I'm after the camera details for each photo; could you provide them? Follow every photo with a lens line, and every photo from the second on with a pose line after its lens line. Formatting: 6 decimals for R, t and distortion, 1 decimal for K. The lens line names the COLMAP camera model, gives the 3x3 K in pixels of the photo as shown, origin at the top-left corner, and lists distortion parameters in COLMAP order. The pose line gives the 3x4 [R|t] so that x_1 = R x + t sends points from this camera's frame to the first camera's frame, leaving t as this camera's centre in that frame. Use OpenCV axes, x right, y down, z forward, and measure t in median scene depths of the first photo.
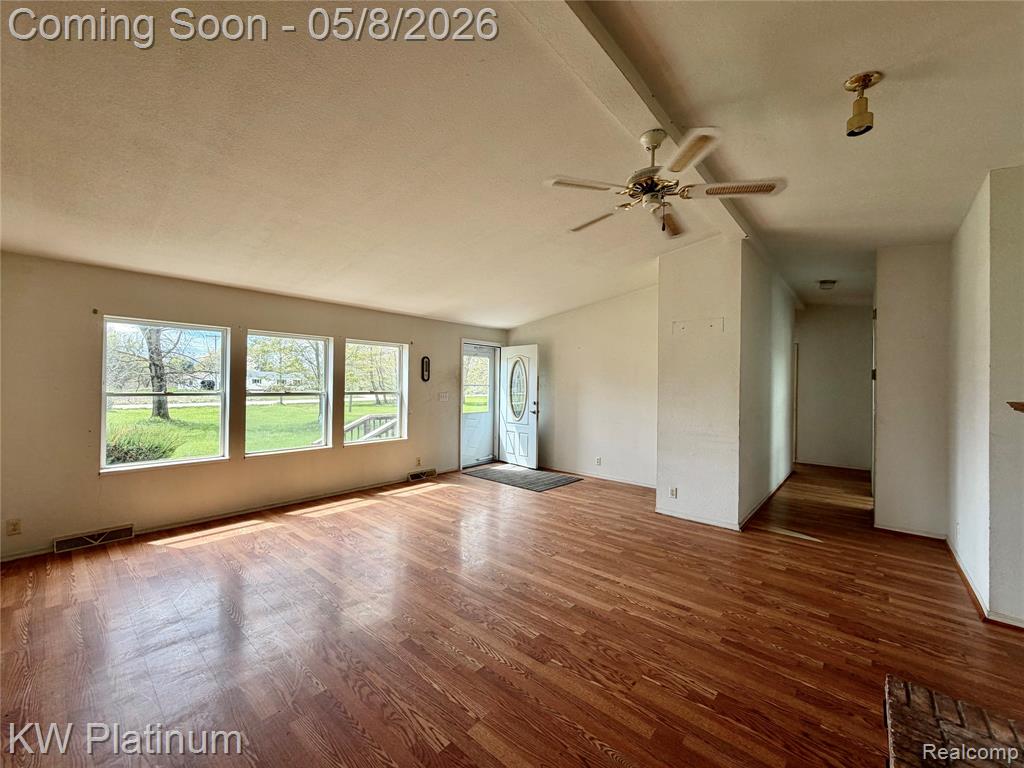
lens RADIAL K [[407.1, 0, 512.6], [0, 407.1, 386.1], [0, 0, 1]] dist [0.001858, 0.000114]
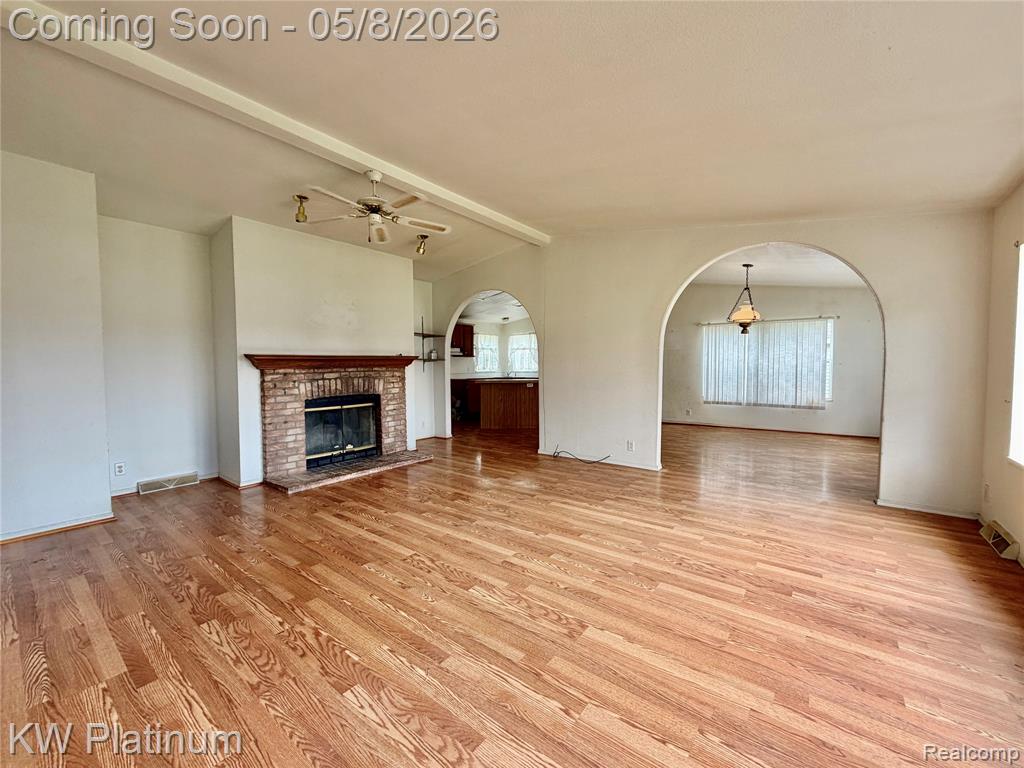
lens RADIAL K [[407.1, 0, 512.1], [0, 407.1, 383.2], [0, 0, 1]] dist [0.001858, 0.000114]
pose [[-0.998437, -0.001780, -0.055862, -0.050617], [-0.004256, 0.999012, 0.044236, 0.049690], [0.055728, 0.044405, -0.997458, 1.855592]]
